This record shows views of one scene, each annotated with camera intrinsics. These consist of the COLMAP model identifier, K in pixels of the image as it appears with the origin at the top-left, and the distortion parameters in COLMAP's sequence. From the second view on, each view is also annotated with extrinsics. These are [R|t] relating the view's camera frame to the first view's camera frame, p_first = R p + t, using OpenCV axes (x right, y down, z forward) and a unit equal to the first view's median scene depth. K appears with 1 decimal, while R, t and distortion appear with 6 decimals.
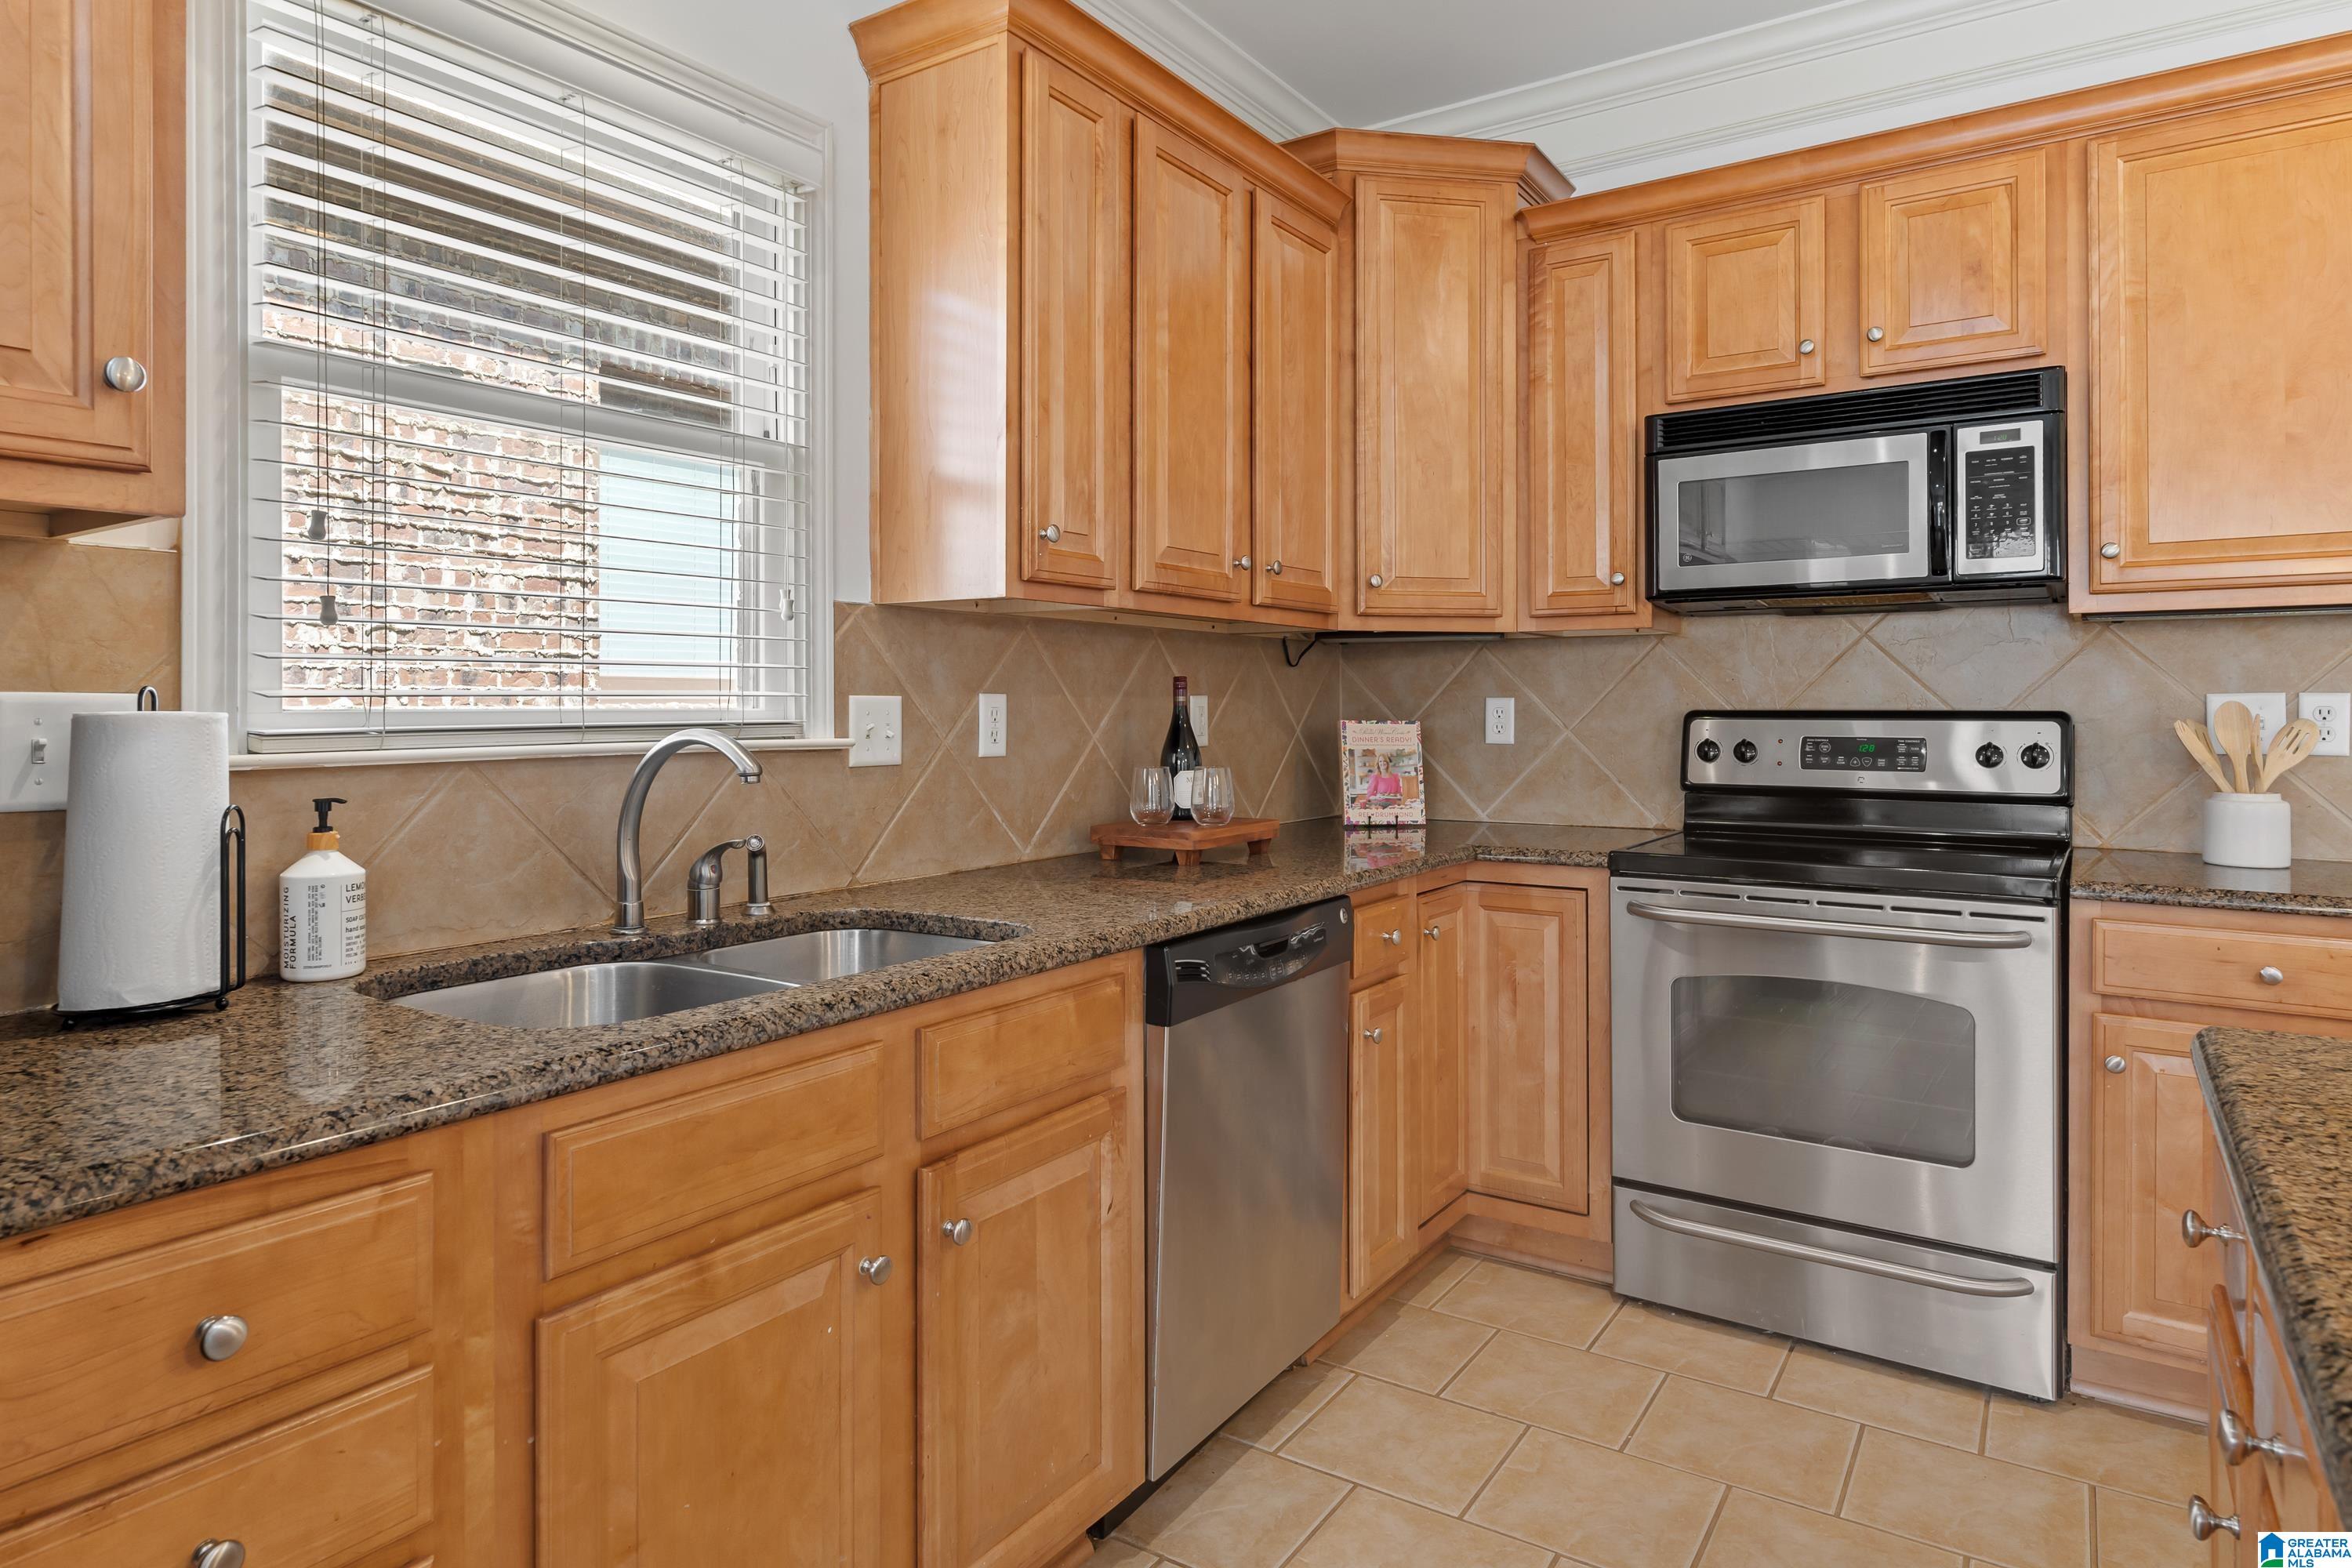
lens RADIAL K [[1353.3, 0, 1164.4], [0, 1353.3, 701.0], [0, 0, 1]] dist [-0.000669, -0.001247]
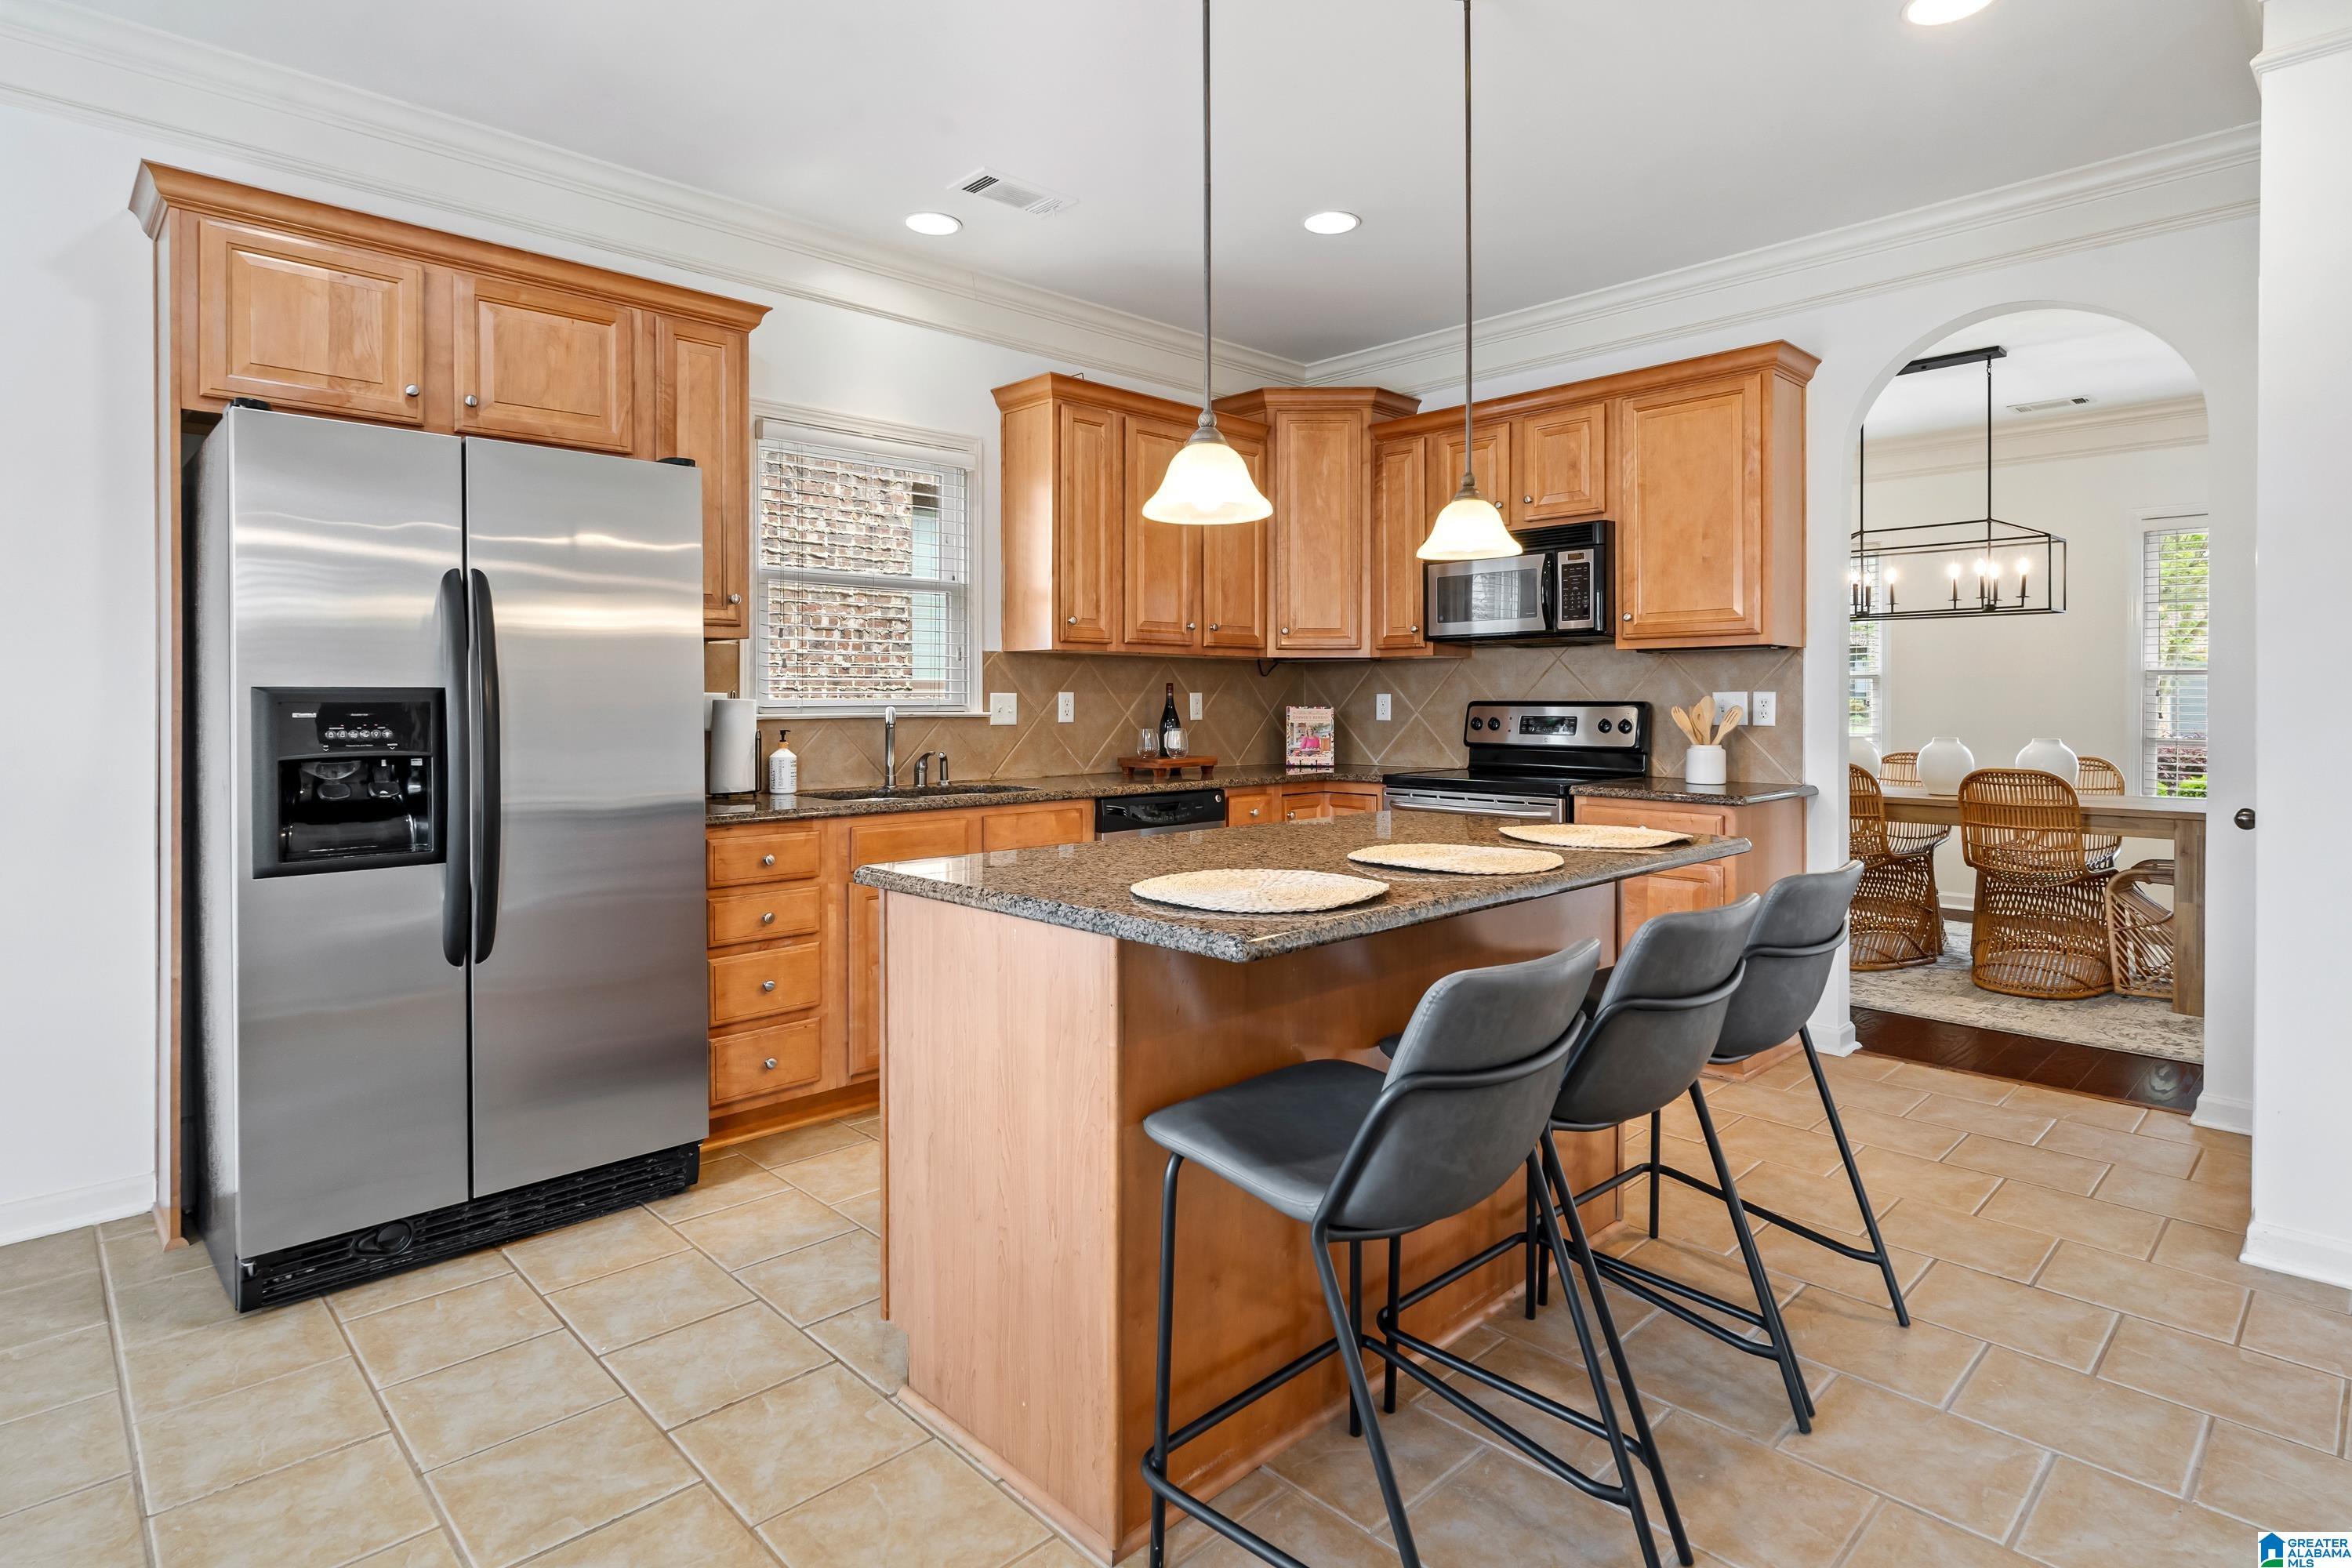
lens RADIAL K [[1211.9, 0, 1181.4], [0, 1211.9, 705.2], [0, 0, 1]] dist [-0.003581, -0.000082]
pose [[0.979684, 0.002396, -0.200534, 0.412601], [-0.000639, 0.999961, 0.008825, -0.001876], [0.200547, -0.008517, 0.979647, -0.771900]]
